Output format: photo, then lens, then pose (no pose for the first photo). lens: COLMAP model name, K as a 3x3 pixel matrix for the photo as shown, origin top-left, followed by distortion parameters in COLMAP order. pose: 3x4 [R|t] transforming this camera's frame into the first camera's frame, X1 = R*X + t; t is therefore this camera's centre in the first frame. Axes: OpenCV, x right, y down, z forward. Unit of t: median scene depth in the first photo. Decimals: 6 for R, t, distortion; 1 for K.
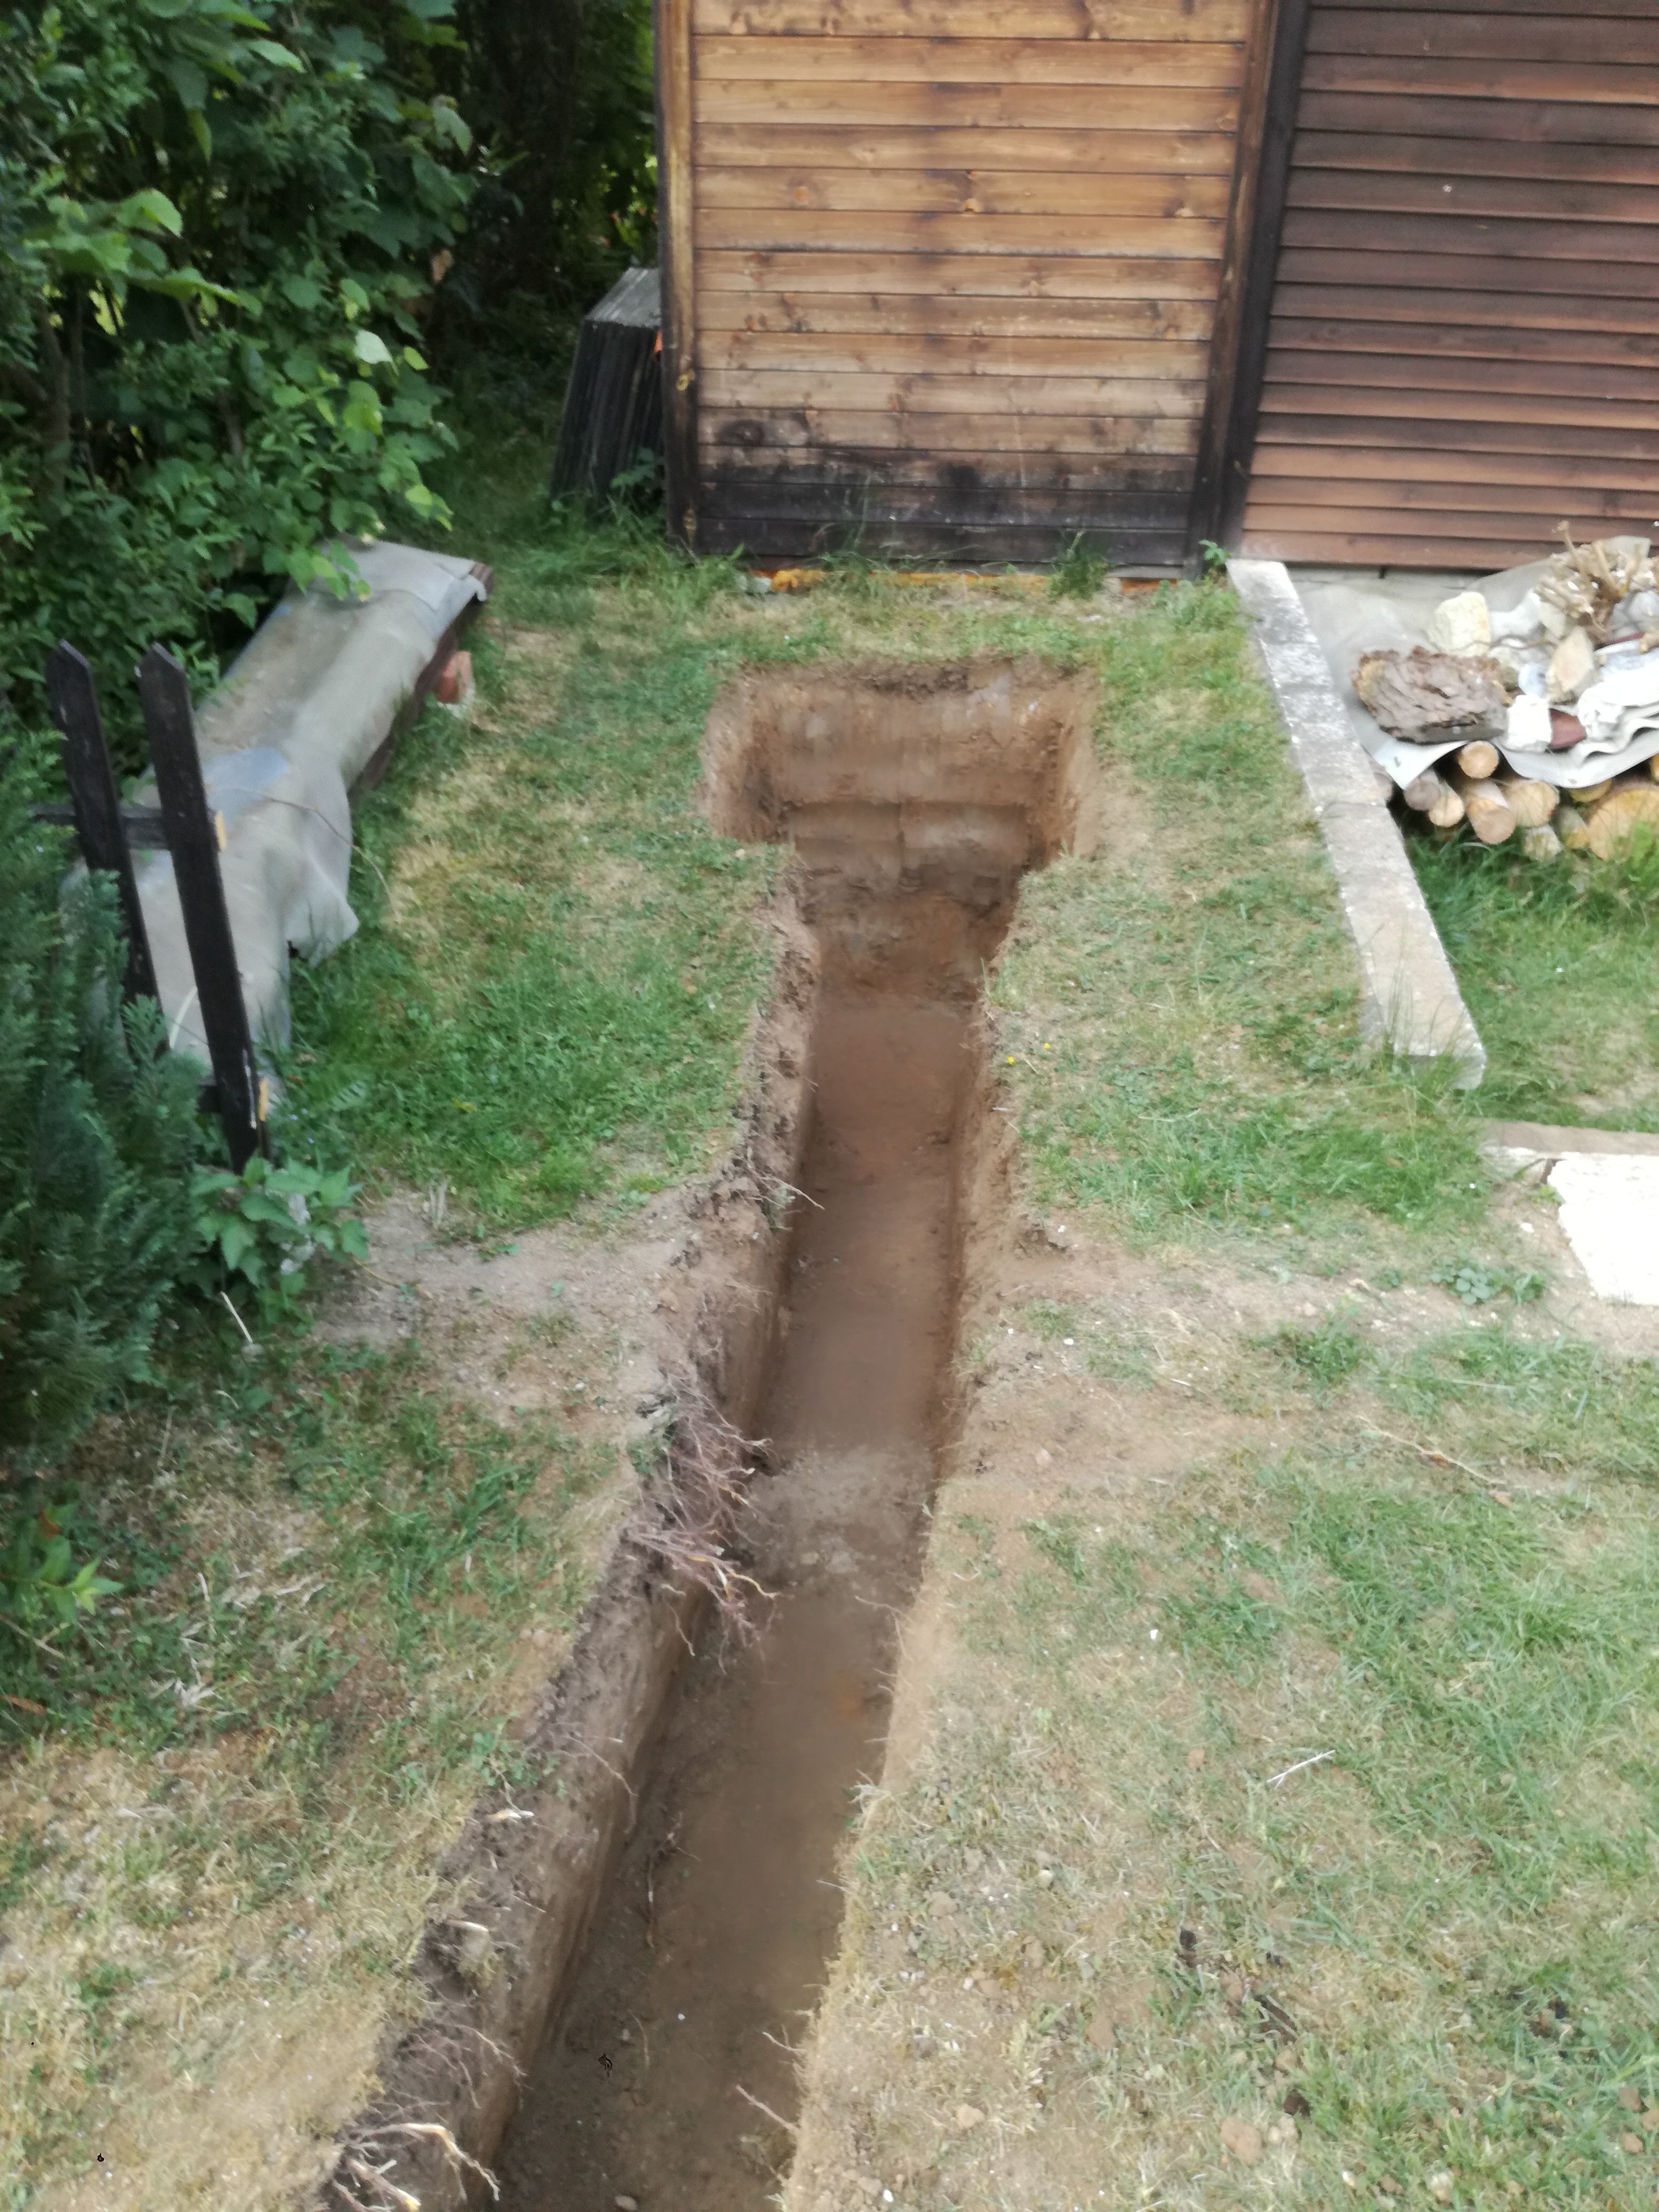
lens RADIAL K [[1792.4, 0, 829.5], [0, 1792.4, 1106.0], [0, 0, 1]] dist [0.122114, -0.263481]
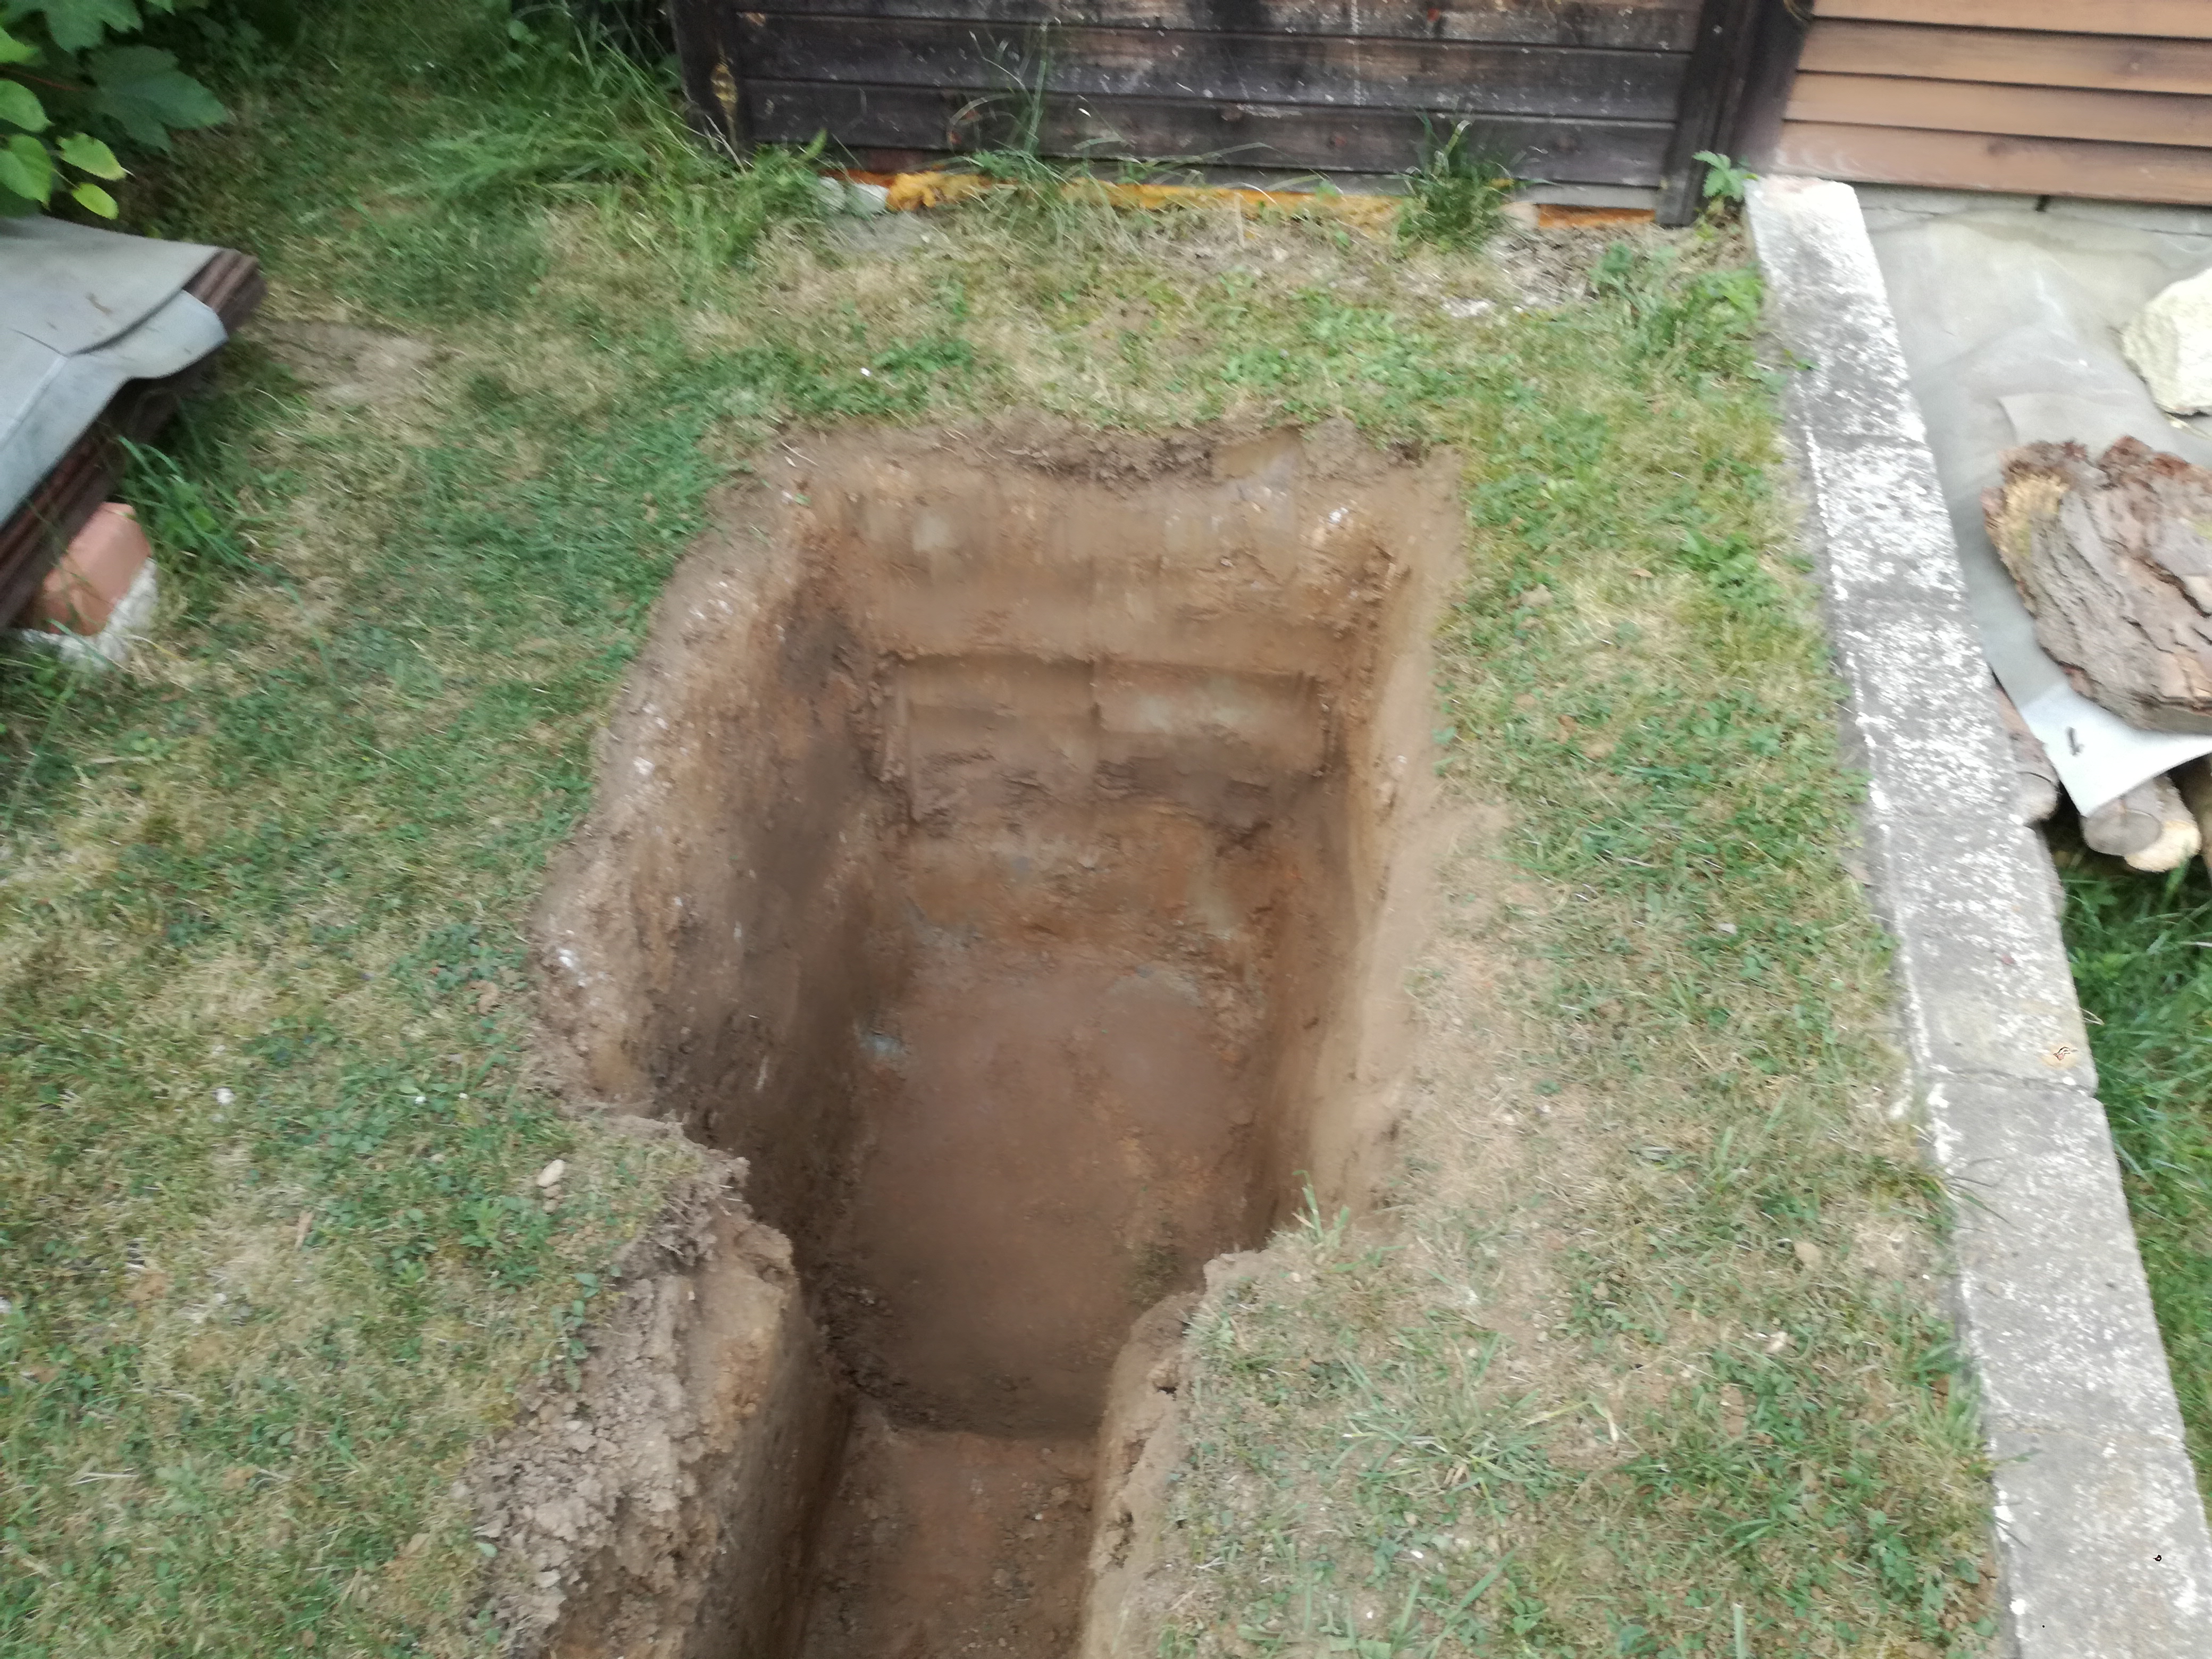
lens RADIAL K [[1792.4, 0, 1092.0], [0, 1792.4, 832.5], [0, 0, 1]] dist [0.122114, -0.263481]
pose [[0.996748, 0.041064, -0.069334, 0.079181], [-0.024375, 0.973751, 0.226306, -0.240101], [0.076807, -0.223880, 0.971586, 0.454120]]
